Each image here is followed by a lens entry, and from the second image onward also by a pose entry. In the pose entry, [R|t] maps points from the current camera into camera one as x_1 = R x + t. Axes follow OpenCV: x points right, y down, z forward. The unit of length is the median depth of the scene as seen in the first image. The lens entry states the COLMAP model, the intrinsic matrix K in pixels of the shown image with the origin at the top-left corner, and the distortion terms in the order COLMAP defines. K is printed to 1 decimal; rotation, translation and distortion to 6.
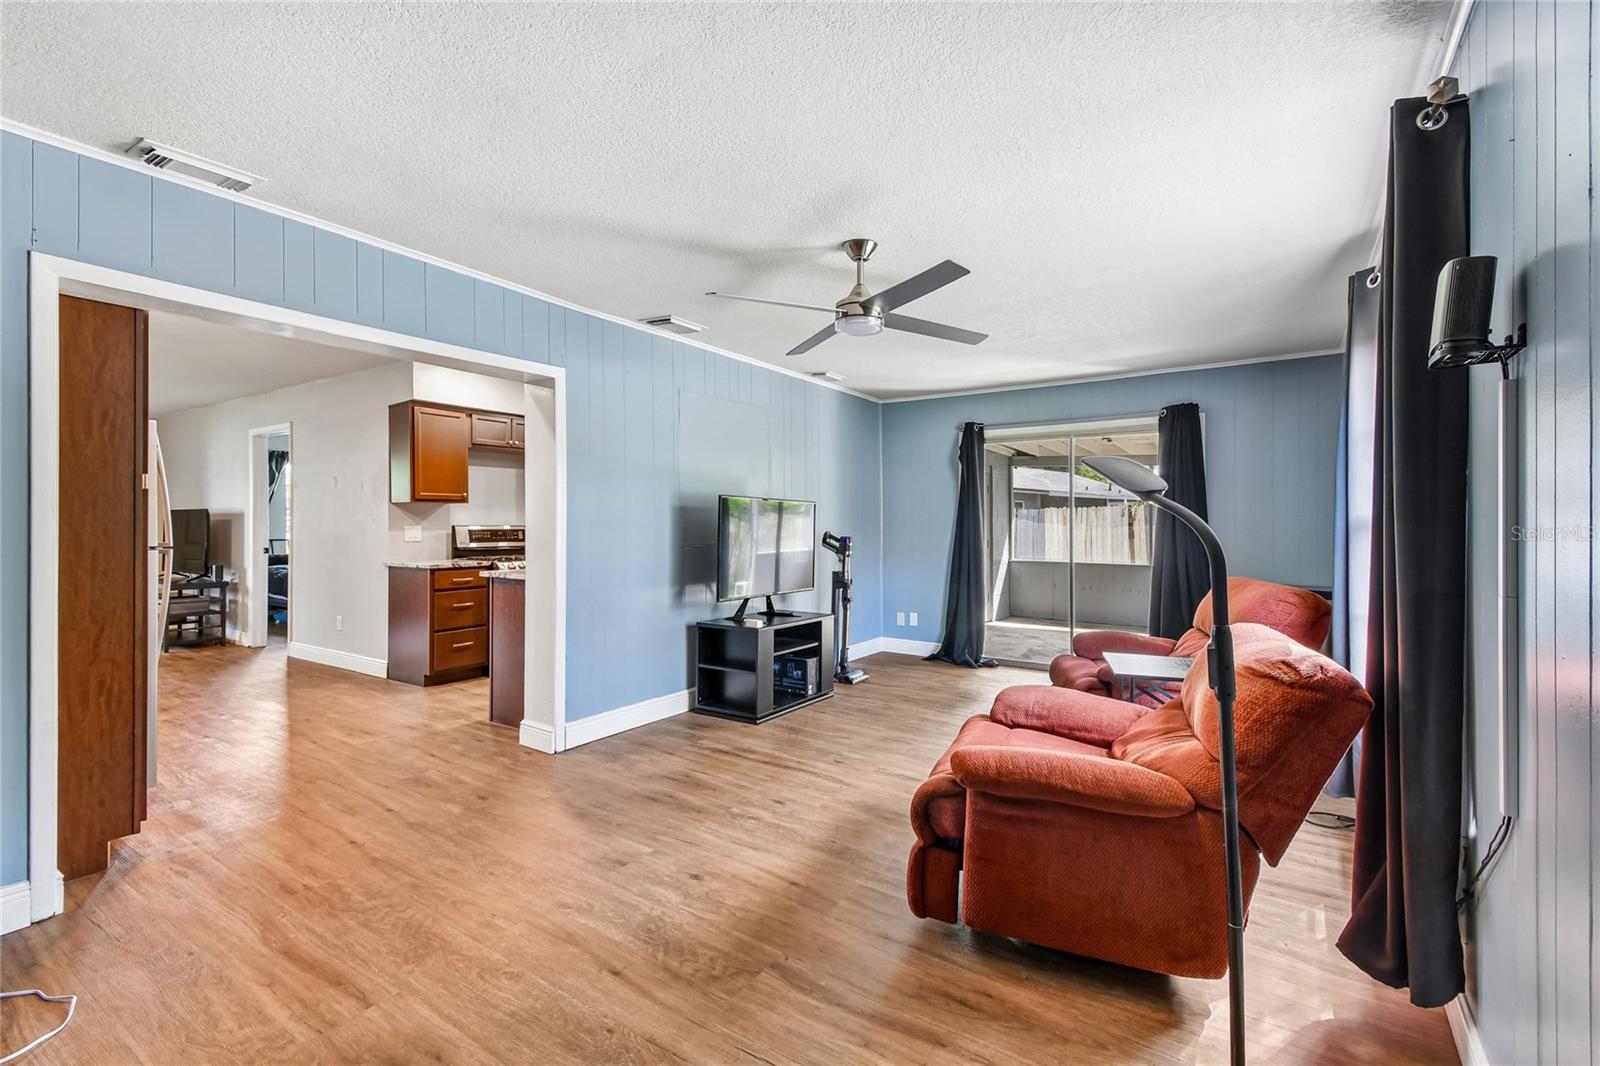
lens RADIAL K [[682.6, 0, 800.0], [0, 682.6, 533.0], [0, 0, 1]] dist [0.002223, 0.000022]
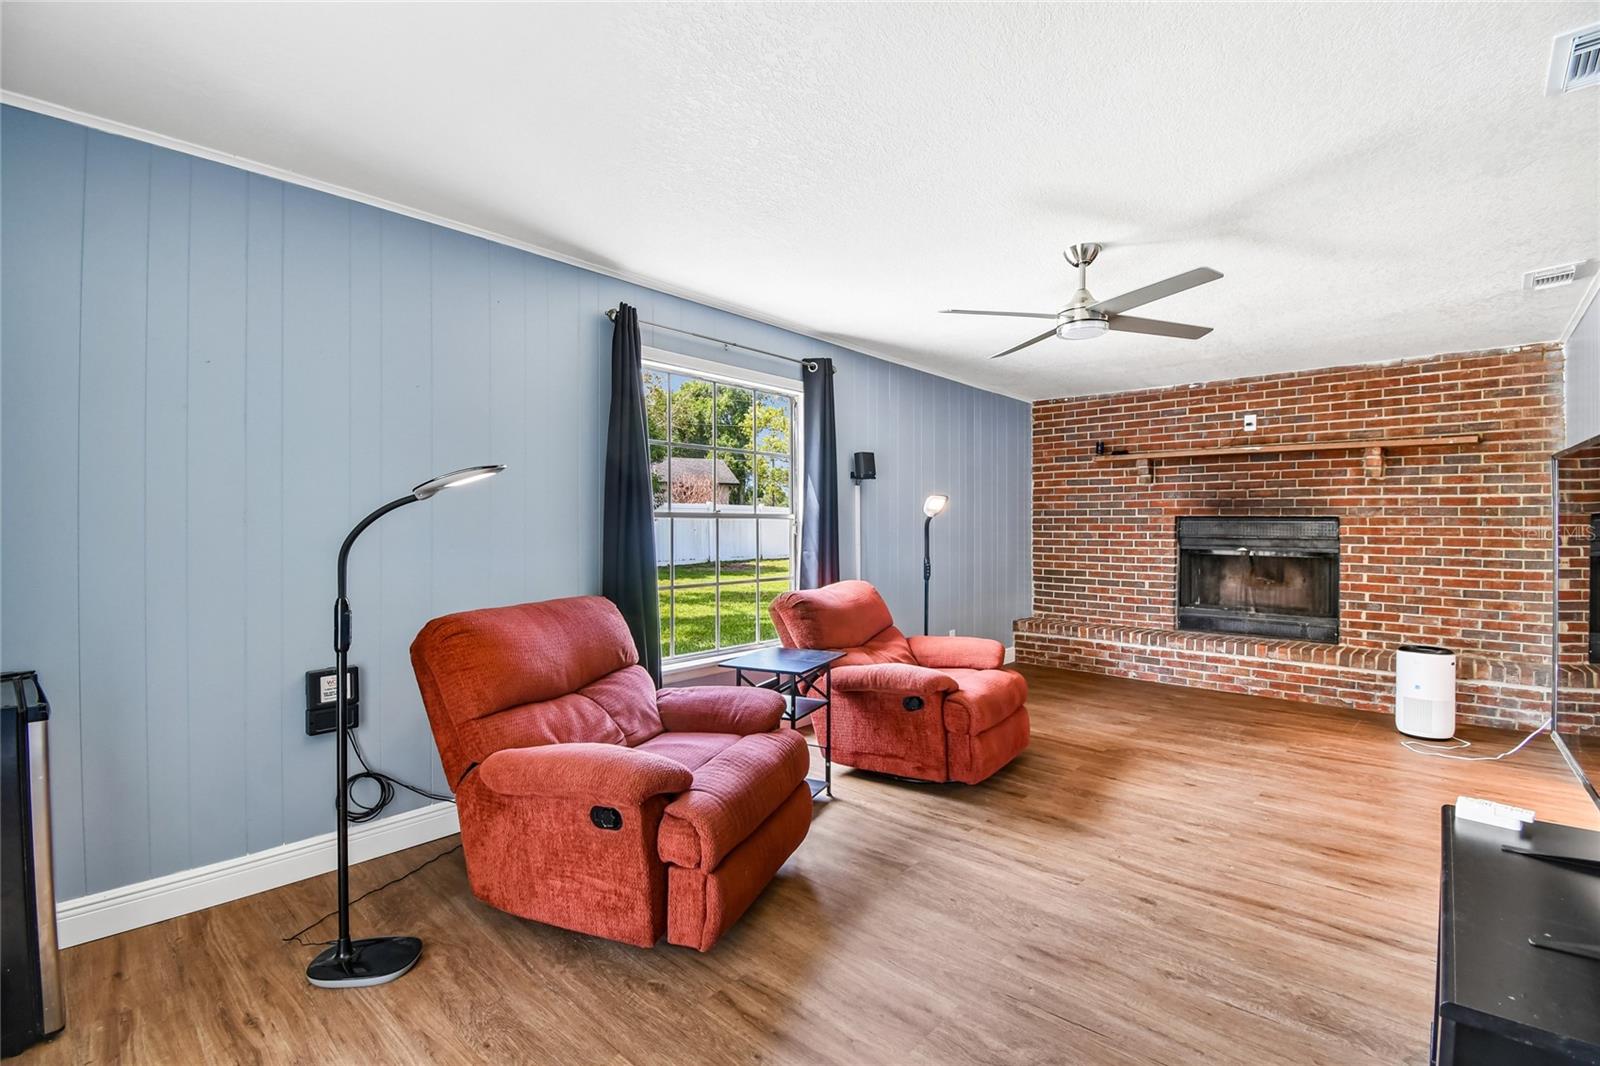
lens RADIAL K [[722.4, 0, 798.7], [0, 722.4, 511.1], [0, 0, 1]] dist [-0.034427, 0.000338]
pose [[-0.989710, -0.003031, 0.143054, 0.310031], [-0.003180, 0.999995, -0.000816, -0.024914], [-0.143051, -0.001262, -0.989715, 1.866734]]
